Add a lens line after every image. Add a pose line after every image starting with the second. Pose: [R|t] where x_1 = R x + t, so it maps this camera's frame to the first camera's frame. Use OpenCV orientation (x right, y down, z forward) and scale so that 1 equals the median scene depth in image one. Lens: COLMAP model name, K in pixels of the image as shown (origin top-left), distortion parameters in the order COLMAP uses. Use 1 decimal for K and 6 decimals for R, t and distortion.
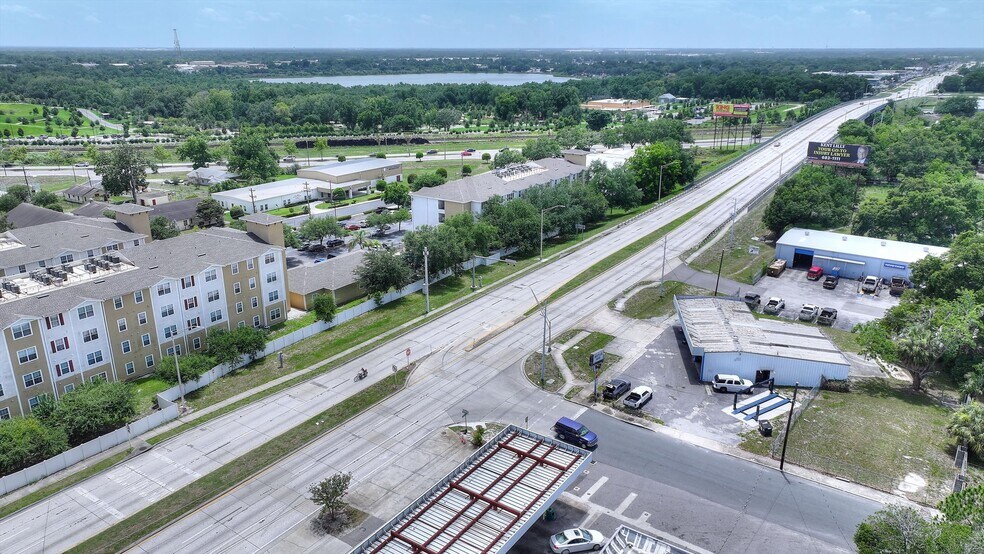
lens RADIAL K [[689.3, 0, 496.3], [0, 689.3, 273.6], [0, 0, 1]] dist [-0.003342, 0.021082]
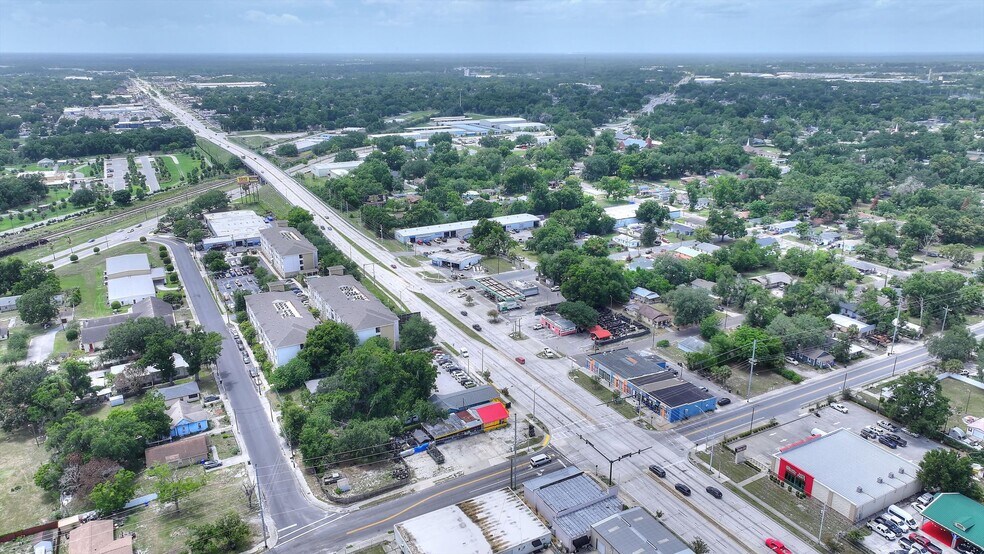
lens RADIAL K [[689.3, 0, 496.3], [0, 689.3, 273.6], [0, 0, 1]] dist [-0.003342, 0.021082]
pose [[0.451024, -0.278022, 0.848104, -2.330380], [0.281358, 0.946083, 0.160514, -0.311422], [-0.847003, 0.166225, 0.504930, -0.884497]]
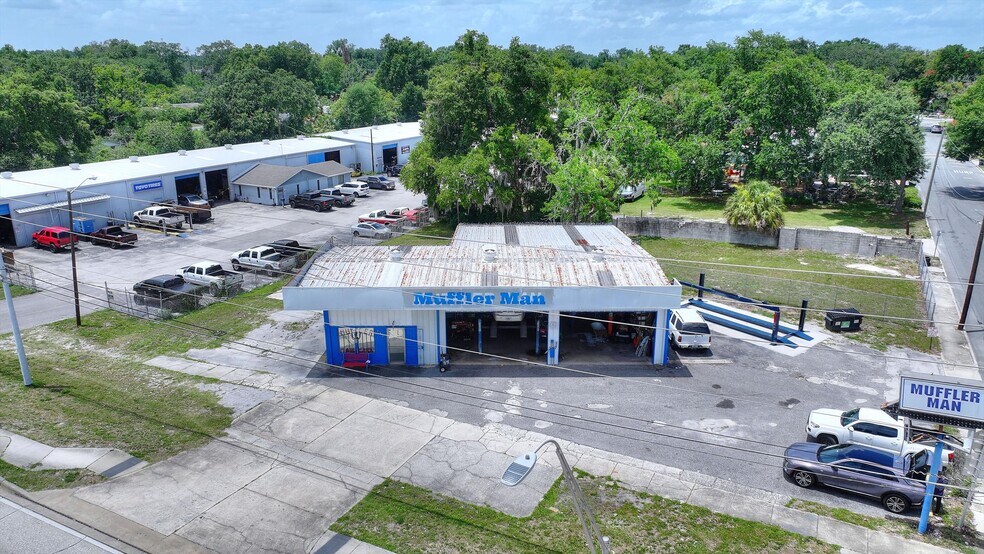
lens RADIAL K [[689.3, 0, 496.3], [0, 689.3, 273.6], [0, 0, 1]] dist [-0.003342, 0.021082]
pose [[-0.123891, -0.290556, 0.948804, -0.051526], [0.313117, 0.895872, 0.315232, -0.043159], [-0.941599, 0.336141, -0.020012, 0.891950]]
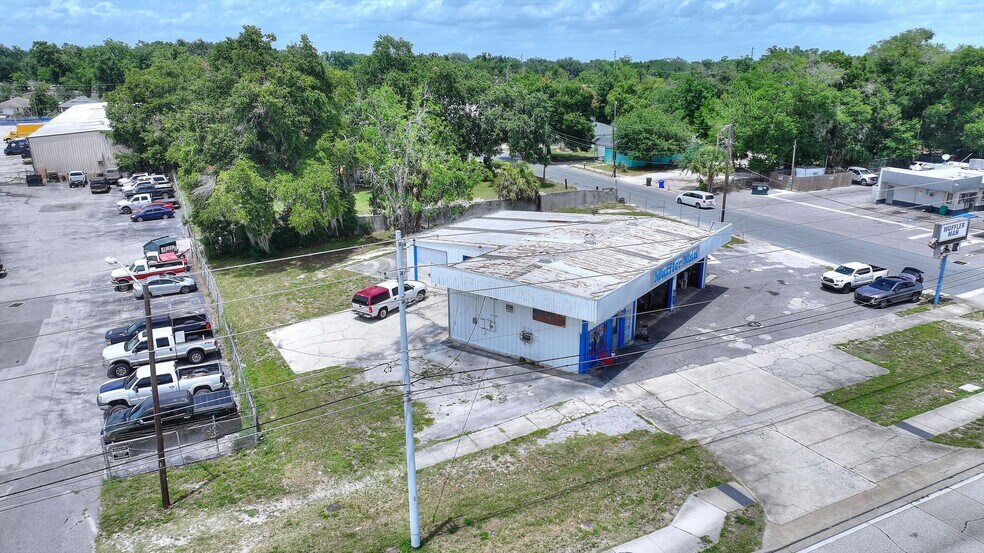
lens RADIAL K [[689.3, 0, 496.3], [0, 689.3, 273.1], [0, 0, 1]] dist [-0.003342, 0.021082]
pose [[-0.875332, -0.141809, 0.462260, 0.155653], [0.150831, 0.828240, 0.539693, -0.145235], [-0.459396, 0.542133, -0.703596, 1.199795]]
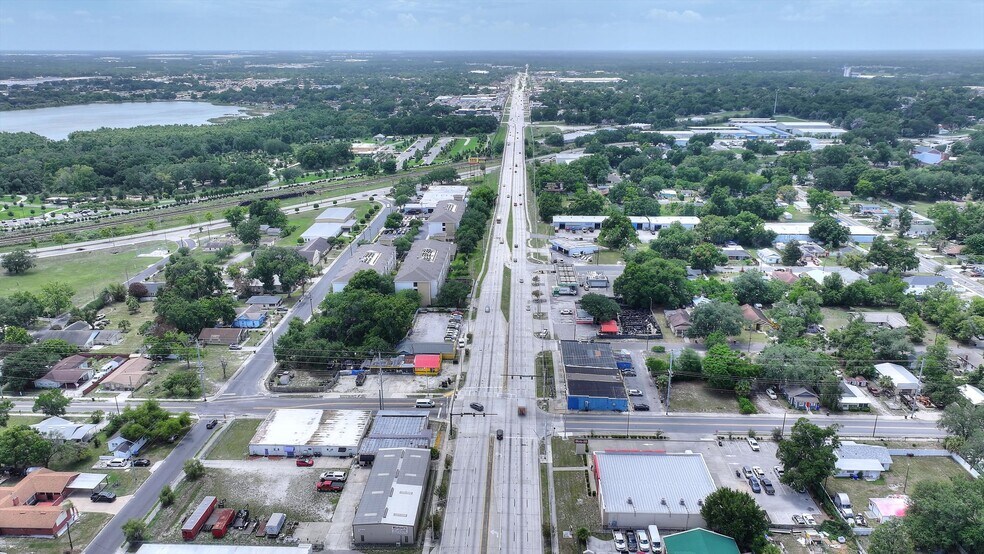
lens RADIAL K [[682.0, 0, 497.4], [0, 682.0, 290.4], [0, 0, 1]] dist [0.006980, 0.003772]
pose [[0.843278, -0.182188, 0.505657, -1.738549], [0.169844, 0.982917, 0.070899, -0.003033], [-0.509936, 0.026095, 0.859816, -1.820444]]
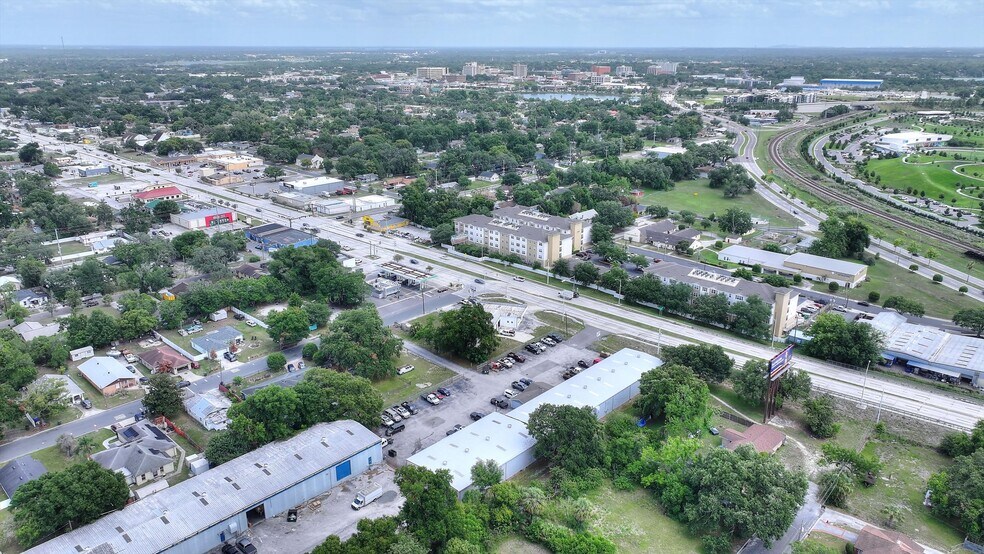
lens RADIAL K [[689.3, 0, 496.3], [0, 689.3, 273.6], [0, 0, 1]] dist [-0.003342, 0.021082]
pose [[-0.146790, 0.312491, -0.938511, 2.419420], [-0.312800, 0.885436, 0.343743, -0.833540], [0.938408, 0.344024, -0.032226, 0.917451]]
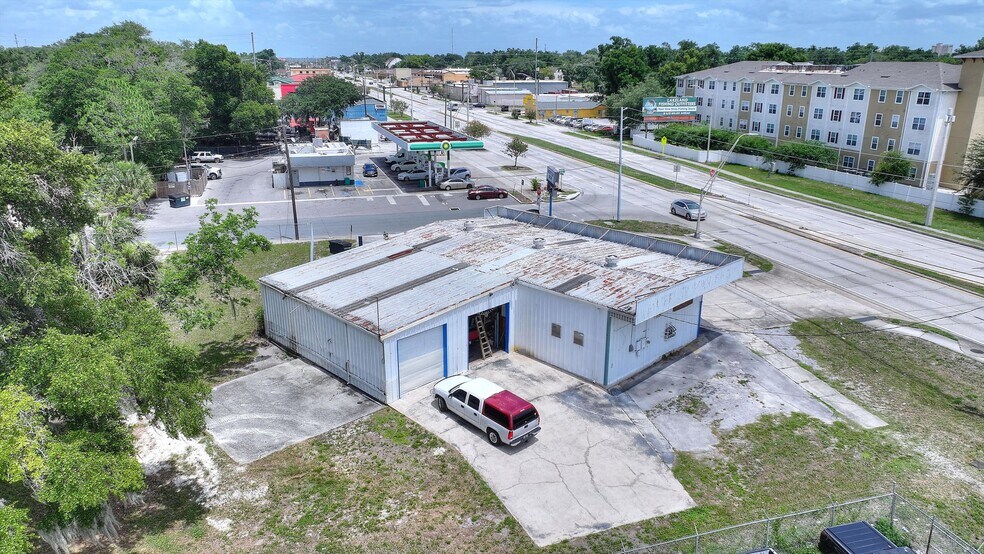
lens RADIAL K [[689.3, 0, 496.3], [0, 689.3, 273.6], [0, 0, 1]] dist [-0.003342, 0.021082]
pose [[-0.619252, 0.232782, -0.749893, 0.599609], [-0.249671, 0.847101, 0.469132, -0.097631], [0.744441, 0.477737, -0.466450, 1.052774]]
